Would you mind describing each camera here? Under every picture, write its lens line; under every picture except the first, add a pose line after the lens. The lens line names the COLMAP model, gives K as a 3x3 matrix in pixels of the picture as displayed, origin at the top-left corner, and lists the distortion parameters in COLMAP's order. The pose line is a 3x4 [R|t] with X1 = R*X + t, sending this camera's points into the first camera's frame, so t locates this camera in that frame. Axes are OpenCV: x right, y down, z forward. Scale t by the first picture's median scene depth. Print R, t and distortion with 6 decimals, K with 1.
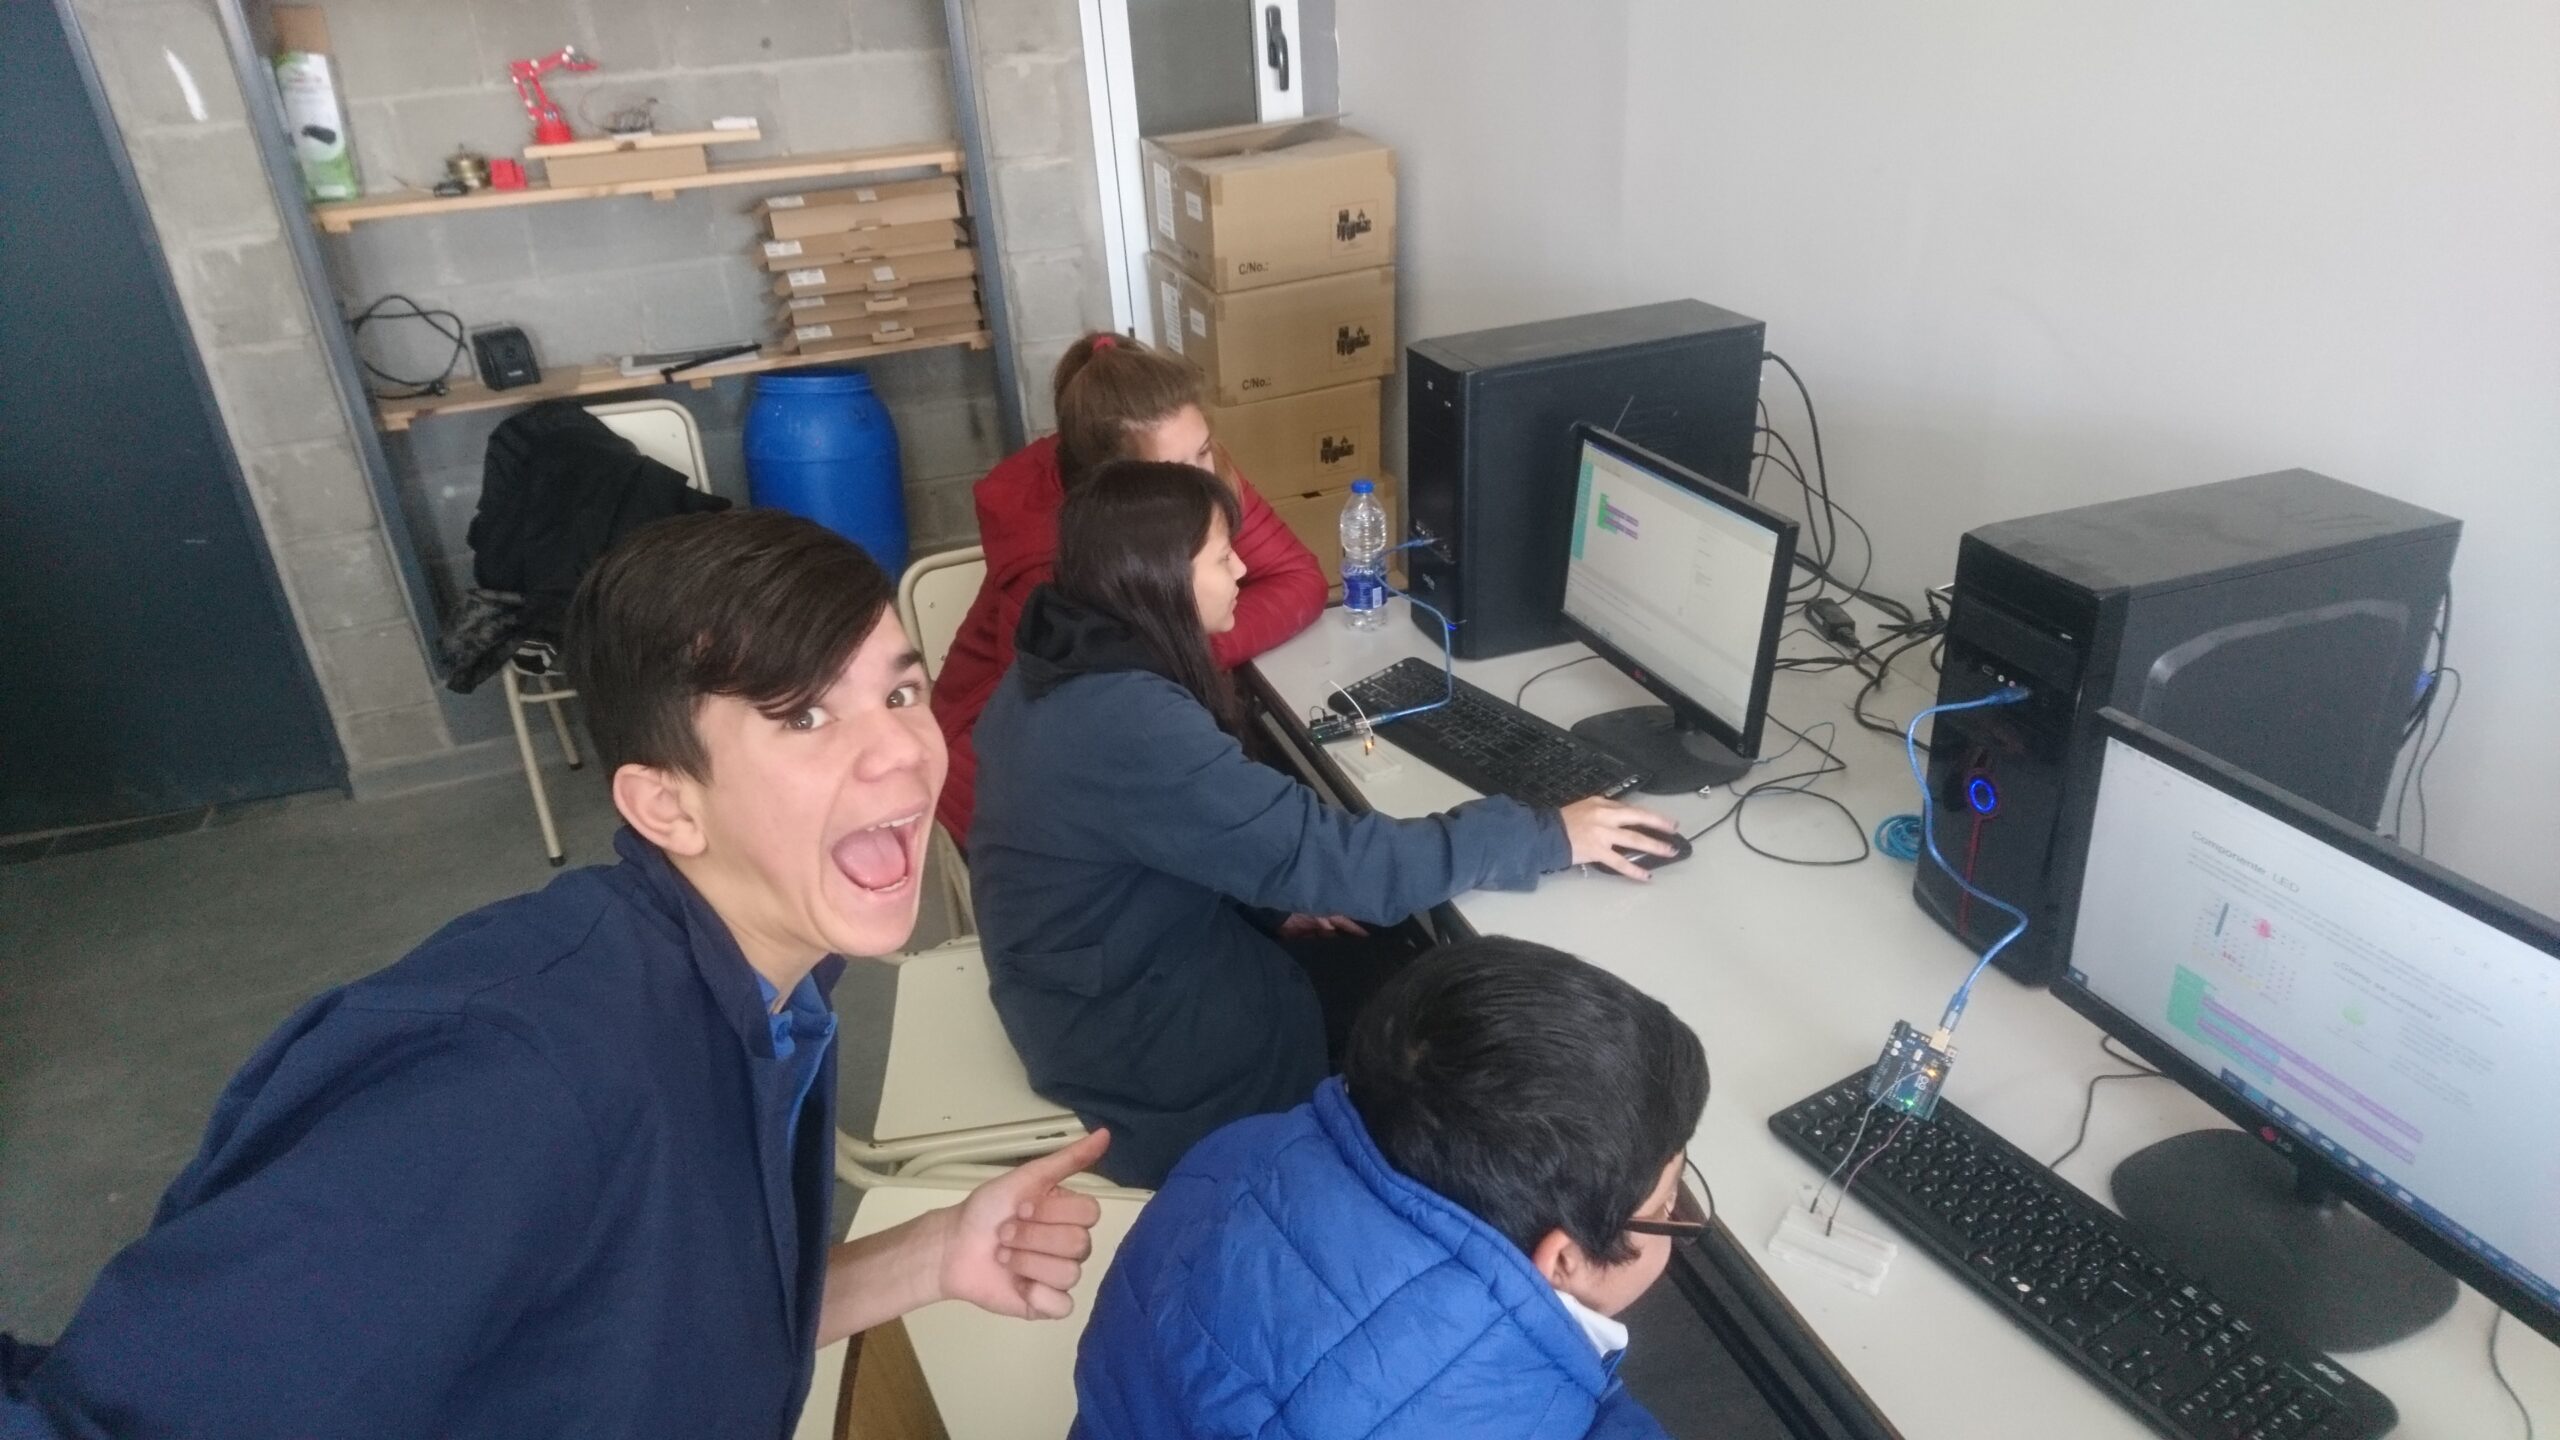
lens RADIAL K [[1674.9, 0, 1292.8], [0, 1674.9, 809.6], [0, 0, 1]] dist [0.124359, -0.121558]
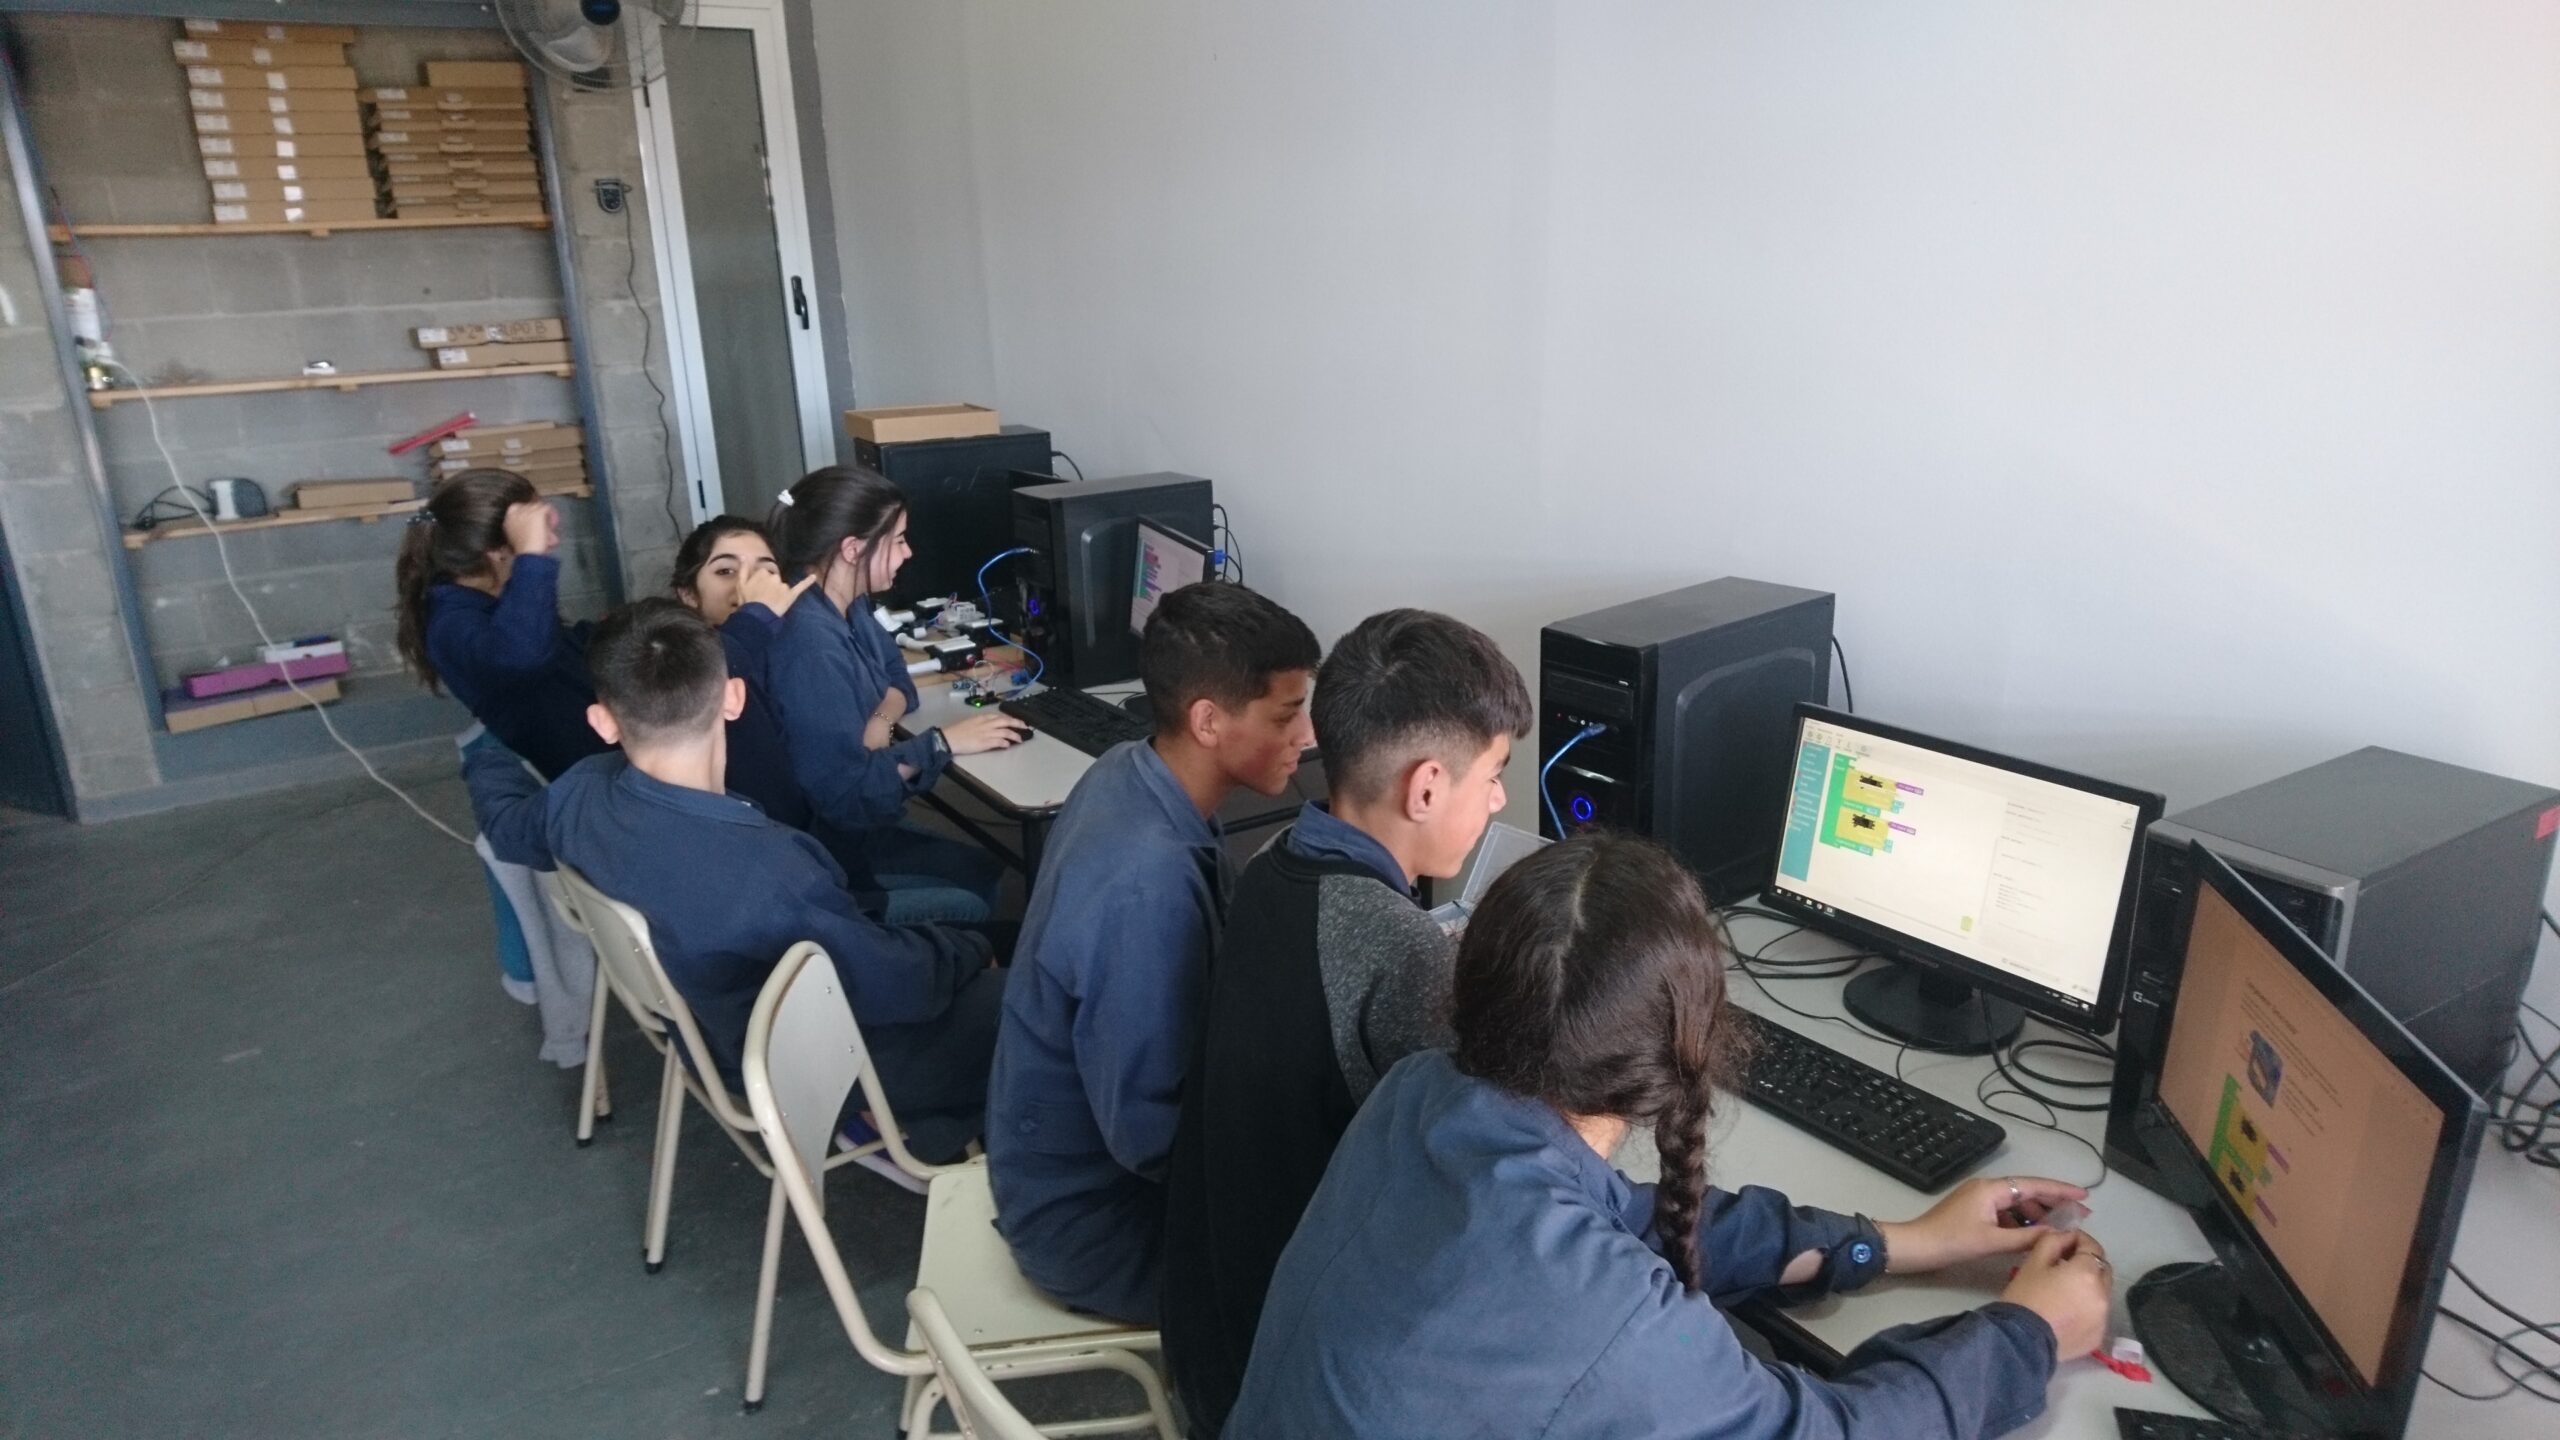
lens RADIAL K [[1735.6, 0, 1291.0], [0, 1735.6, 792.8], [0, 0, 1]] dist [0.032415, -0.005954]
pose [[0.979257, -0.033497, 0.199835, 0.094417], [0.066332, 0.984893, -0.159957, 0.252094], [-0.191458, 0.169895, 0.966685, -0.488546]]
